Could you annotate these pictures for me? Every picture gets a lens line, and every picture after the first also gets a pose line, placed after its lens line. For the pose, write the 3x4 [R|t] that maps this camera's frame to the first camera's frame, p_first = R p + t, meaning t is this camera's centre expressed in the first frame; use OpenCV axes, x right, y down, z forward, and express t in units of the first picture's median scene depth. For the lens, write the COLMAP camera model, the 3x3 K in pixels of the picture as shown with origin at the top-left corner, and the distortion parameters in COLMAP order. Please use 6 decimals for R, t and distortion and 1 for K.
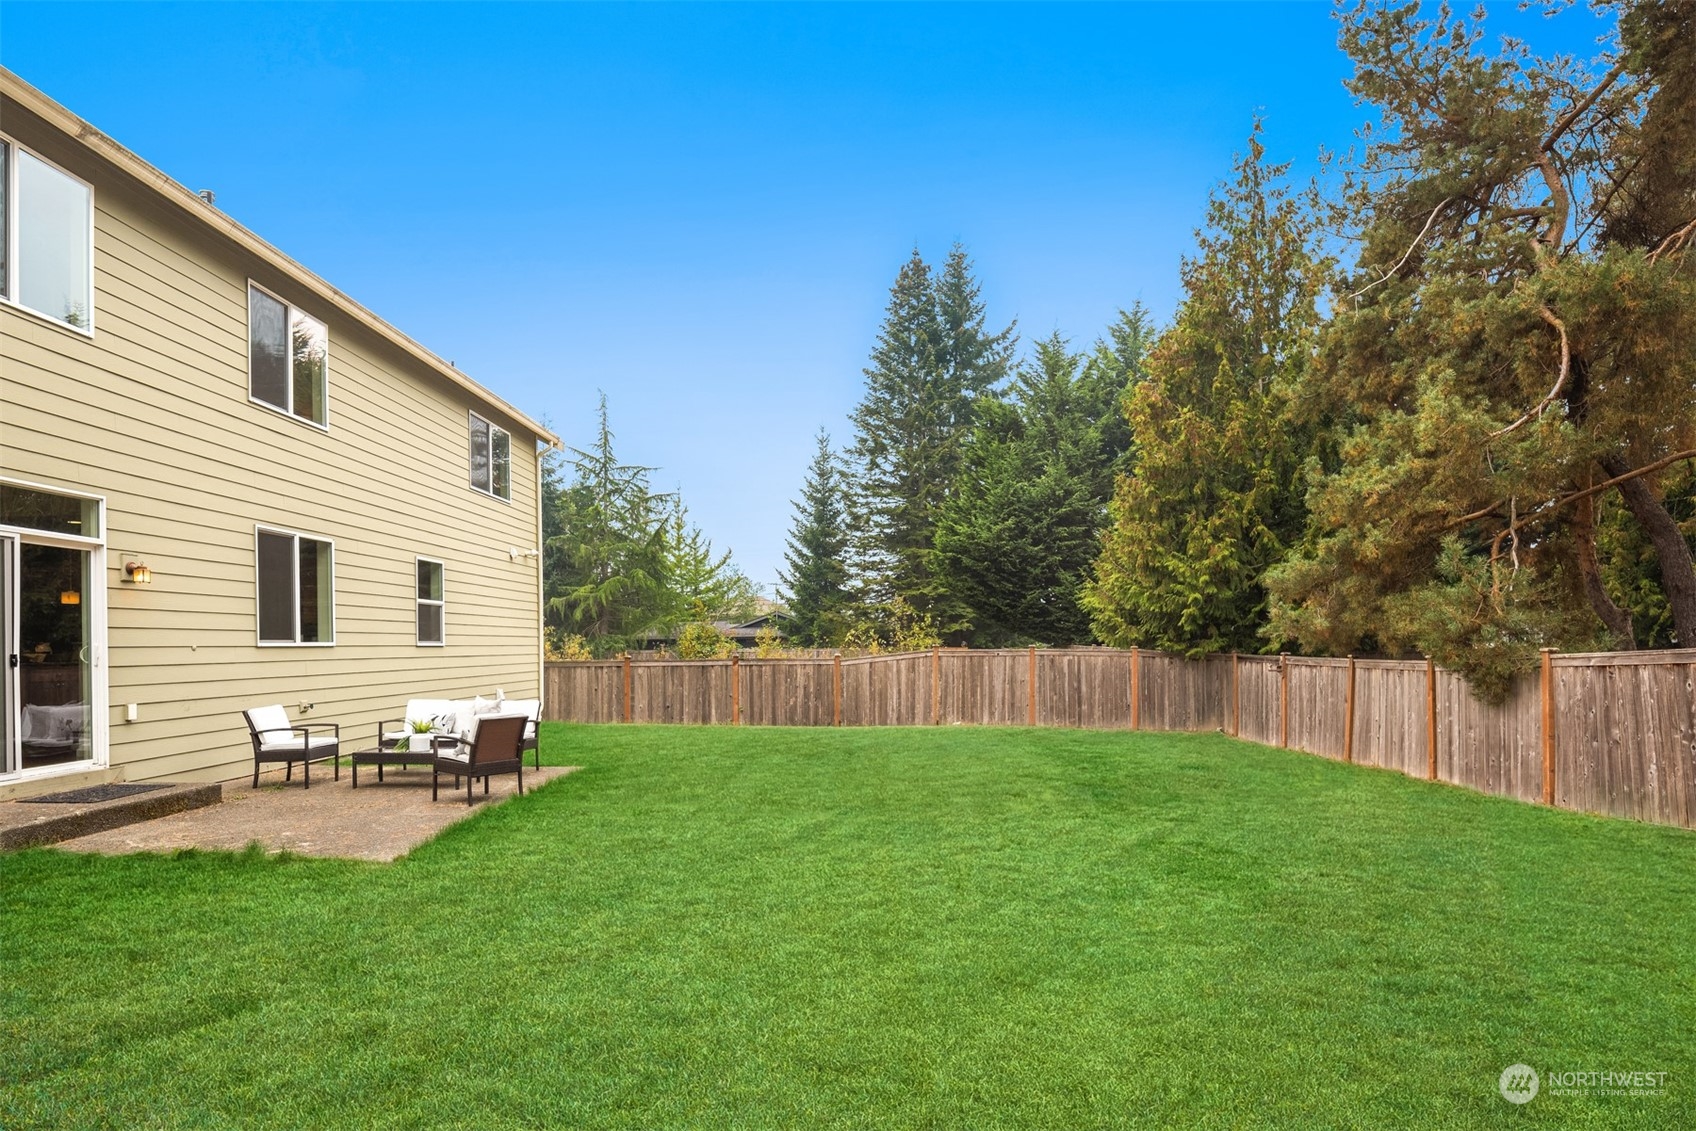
lens RADIAL K [[915.3, 0, 845.8], [0, 915.3, 653.0], [0, 0, 1]] dist [-0.004940, -0.001031]
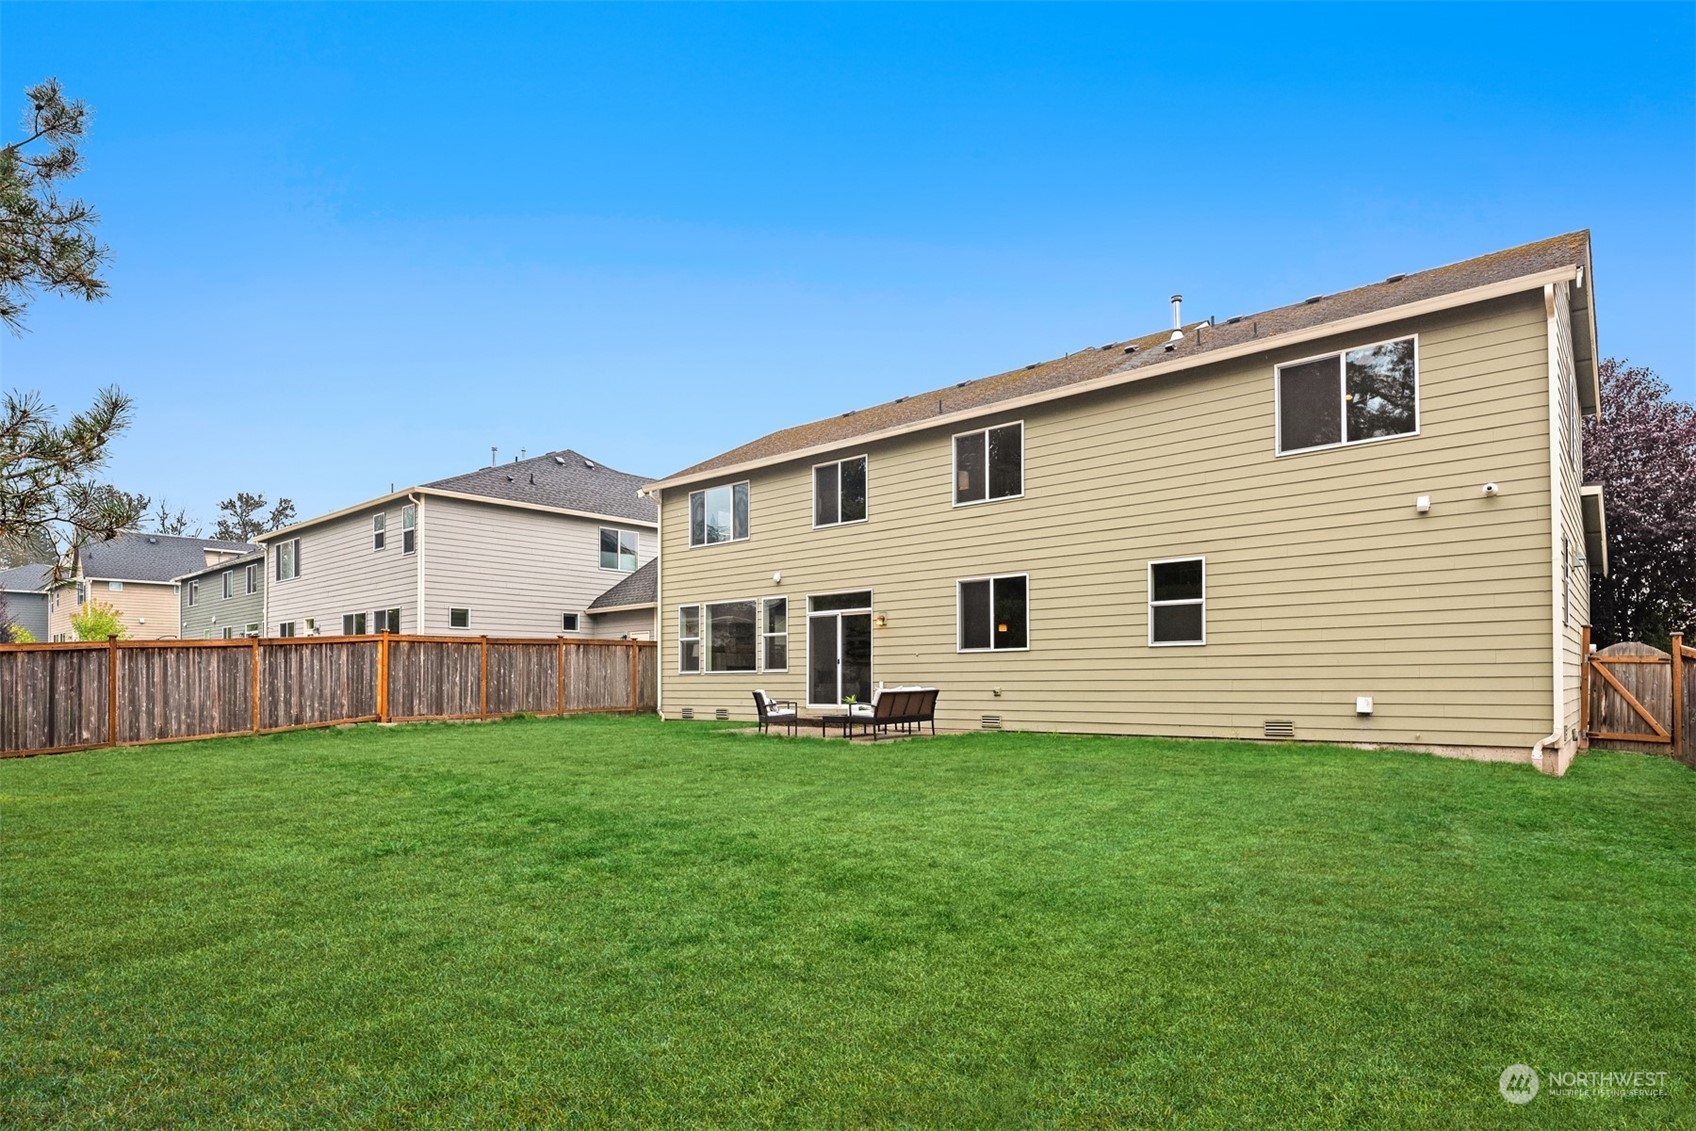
lens RADIAL K [[923.9, 0, 845.3], [0, 923.9, 656.7], [0, 0, 1]] dist [-0.001370, -0.000747]
pose [[-0.644995, 0.006163, -0.764162, 0.385328], [0.015078, 0.999875, -0.004663, 0.002520], [0.764038, -0.014530, -0.645008, 0.951459]]
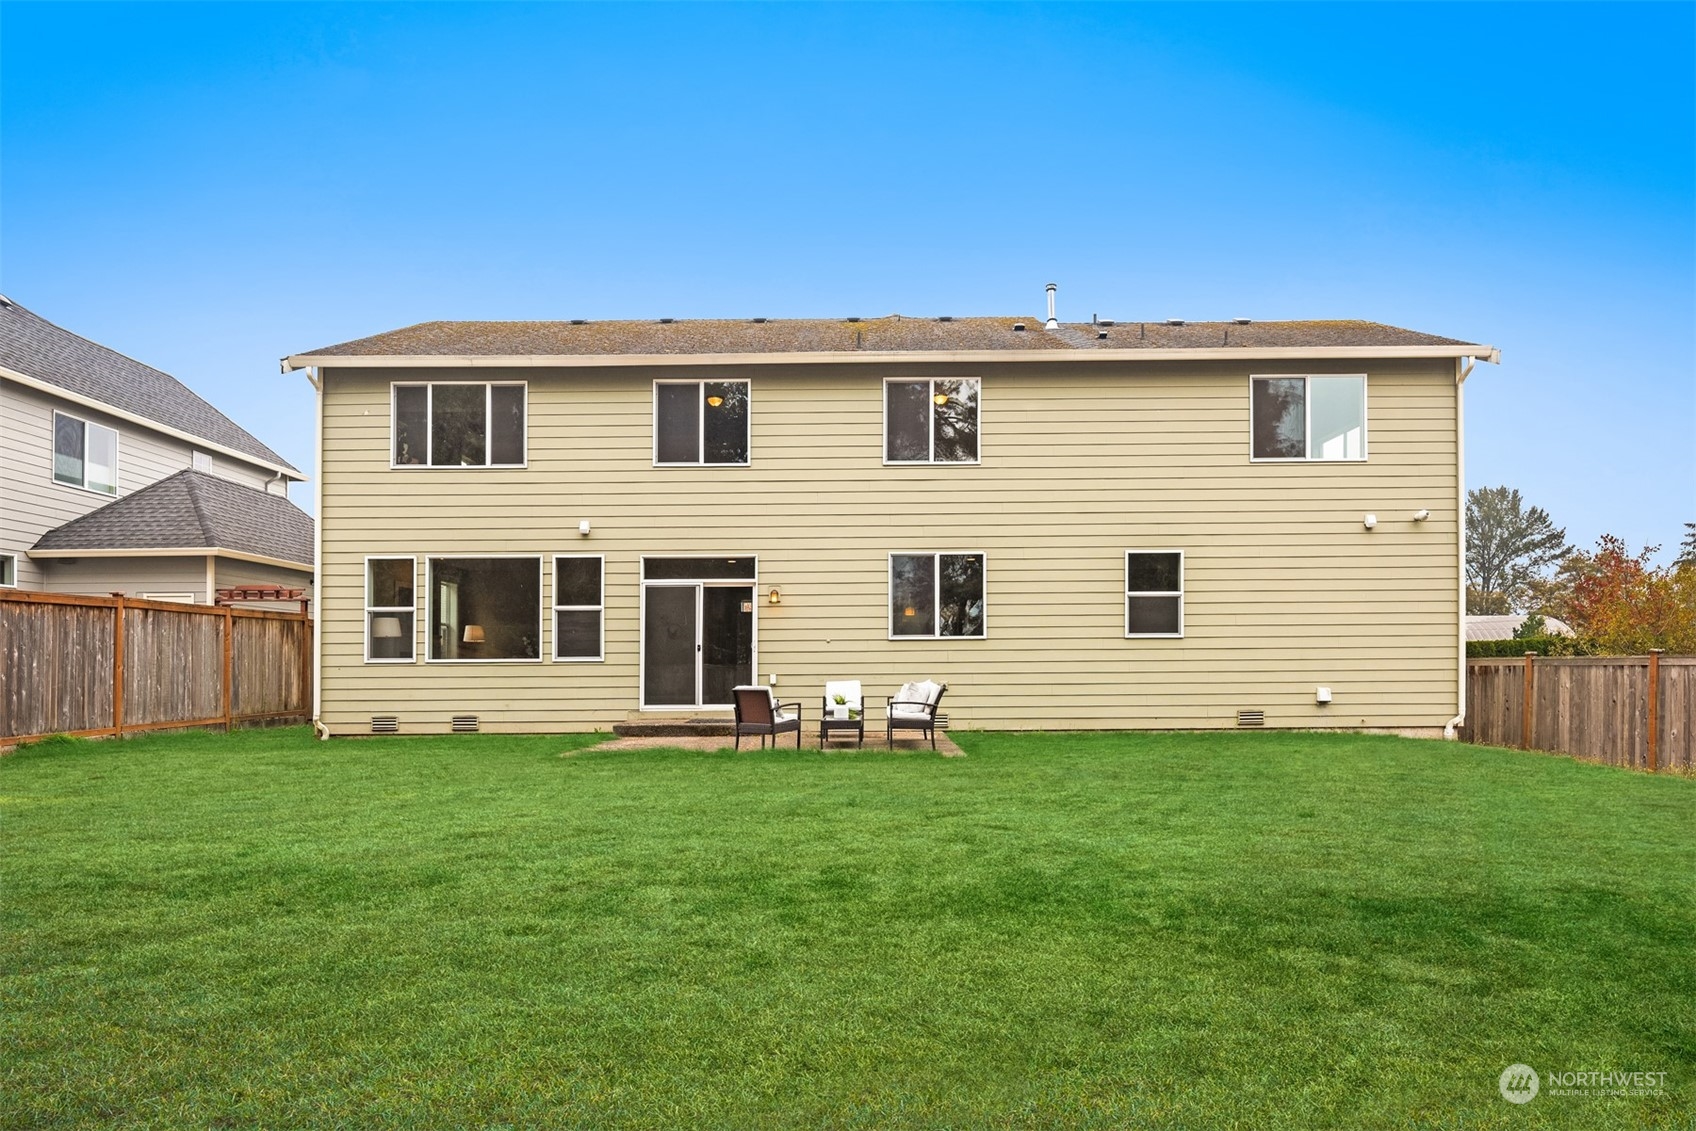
lens RADIAL K [[923.9, 0, 845.3], [0, 923.9, 656.7], [0, 0, 1]] dist [-0.001370, -0.000747]
pose [[0.017166, 0.003278, -0.999847, 0.377500], [-0.001490, 0.999994, 0.003253, 0.007119], [0.999852, 0.001434, 0.017171, 0.446954]]
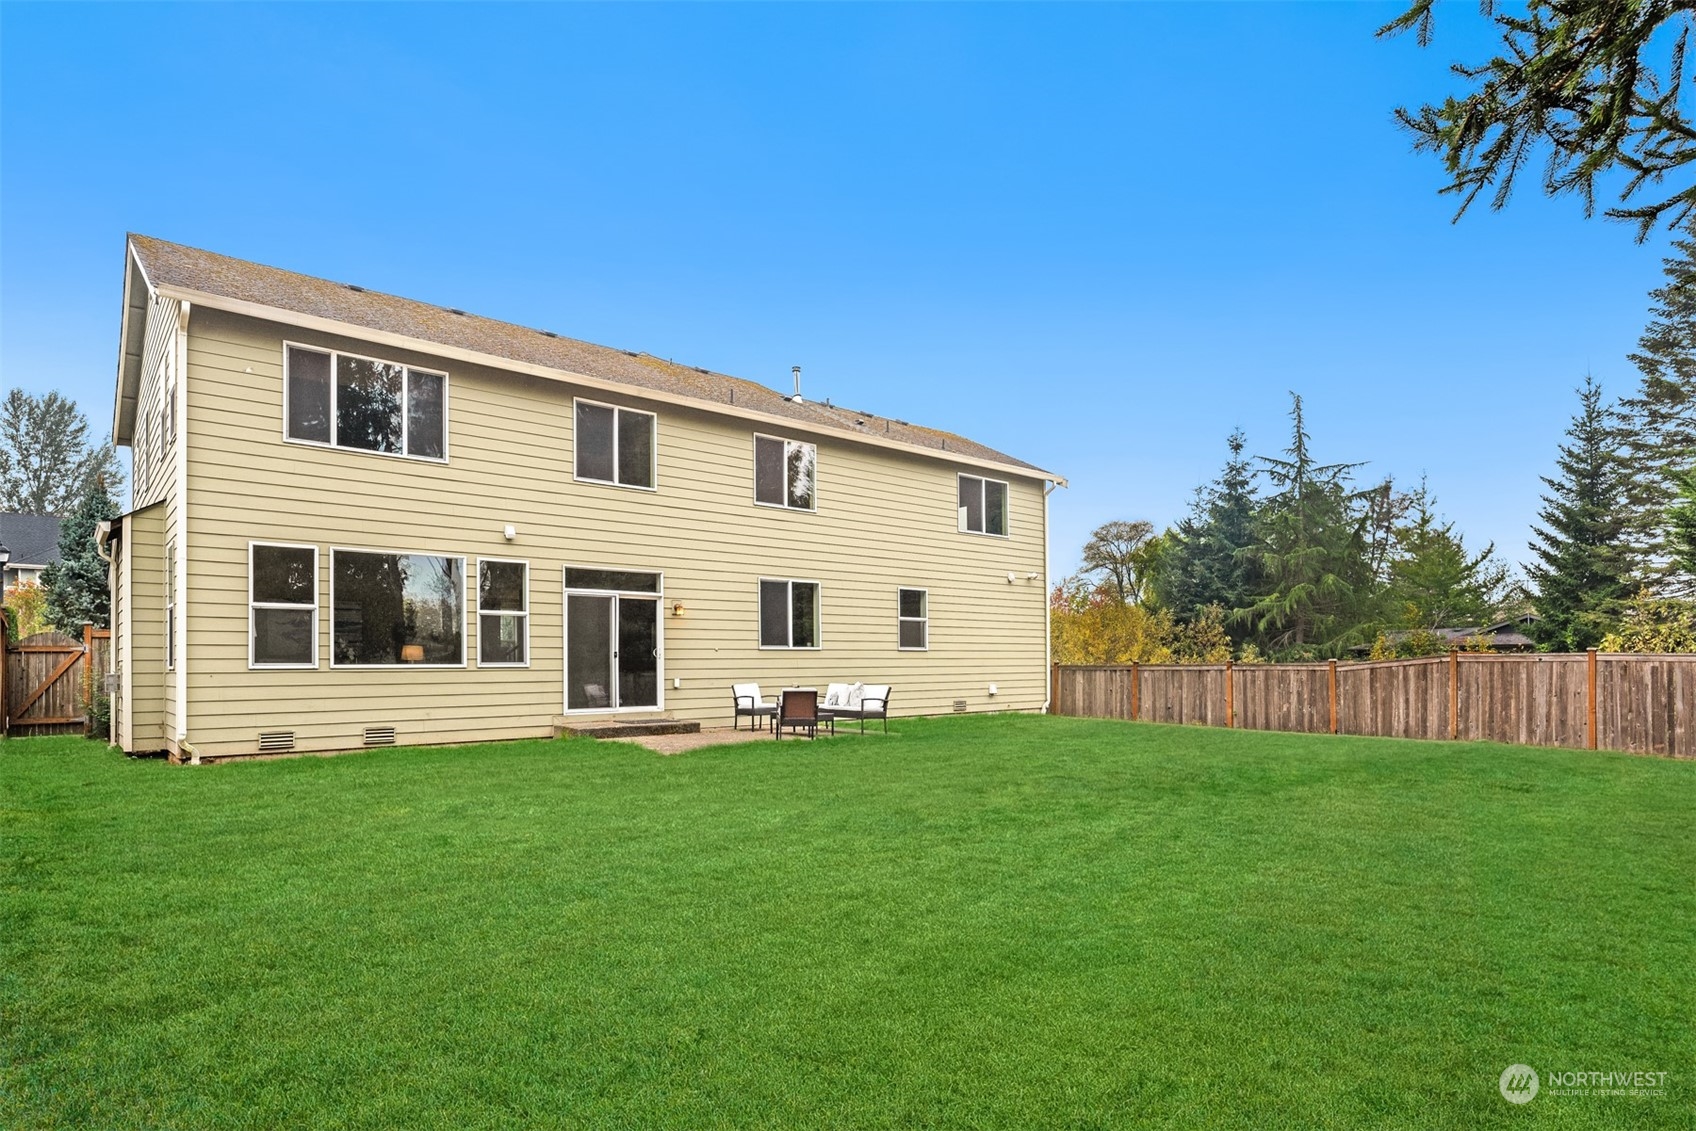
lens RADIAL K [[915.3, 0, 845.8], [0, 915.3, 653.0], [0, 0, 1]] dist [-0.004940, -0.001031]
pose [[0.670539, -0.003508, -0.741866, 0.353624], [-0.006641, 0.999920, -0.010730, 0.008269], [0.741845, 0.012122, 0.670462, -0.007313]]
